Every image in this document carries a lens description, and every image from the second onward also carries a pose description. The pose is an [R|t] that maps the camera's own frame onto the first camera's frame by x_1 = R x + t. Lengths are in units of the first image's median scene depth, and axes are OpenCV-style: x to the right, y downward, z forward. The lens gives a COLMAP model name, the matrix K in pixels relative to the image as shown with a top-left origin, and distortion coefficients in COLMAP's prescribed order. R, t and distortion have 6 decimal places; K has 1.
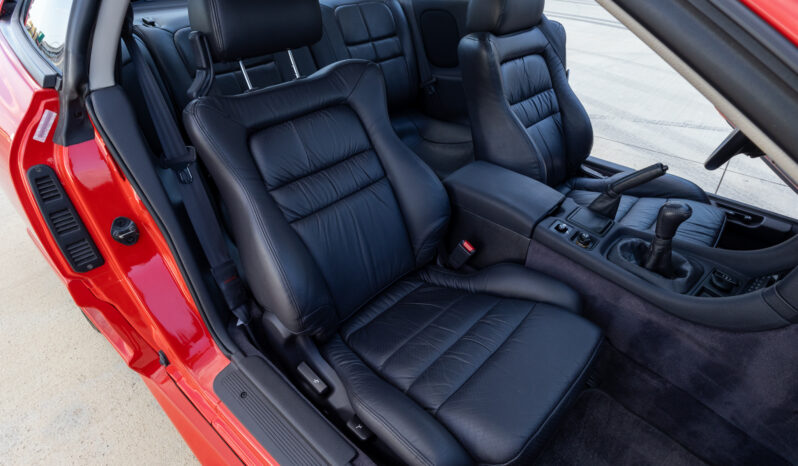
lens RADIAL K [[412.6, 0, 399.0], [0, 412.6, 233.0], [0, 0, 1]] dist [-0.000172, -0.000842]
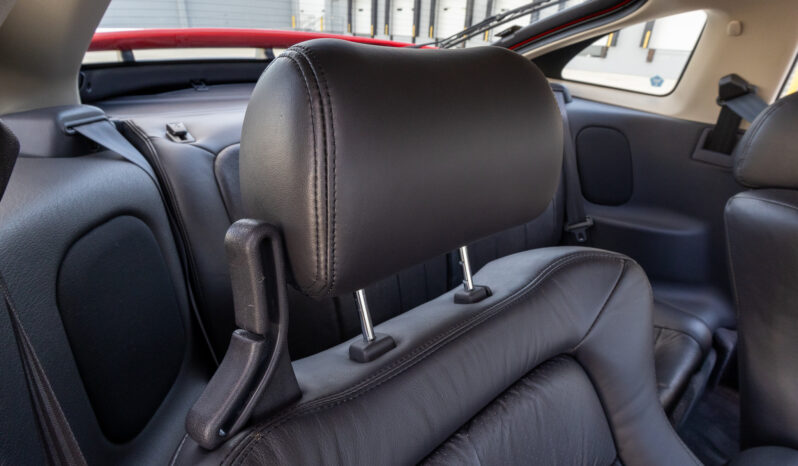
lens RADIAL K [[412.6, 0, 399.0], [0, 412.6, 233.0], [0, 0, 1]] dist [-0.000172, -0.000842]
pose [[0.992704, 0.088172, -0.082243, -0.229970], [-0.102006, 0.977817, -0.182942, -0.279153], [0.064288, 0.189997, 0.979678, 0.456284]]
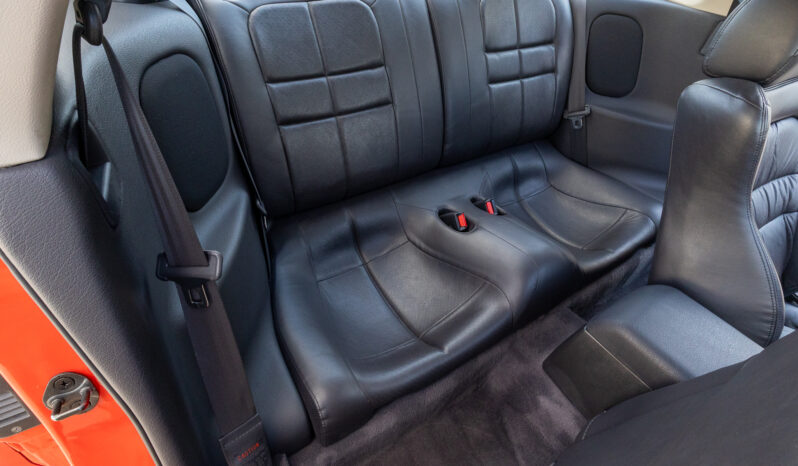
lens RADIAL K [[387.6, 0, 399.0], [0, 387.6, 233.0], [0, 0, 1]] dist [-0.005636, 0.000249]
pose [[0.967259, 0.213436, -0.137312, -0.137806], [-0.201788, 0.974913, 0.093943, -0.221270], [0.153918, -0.063159, 0.986063, 0.363033]]
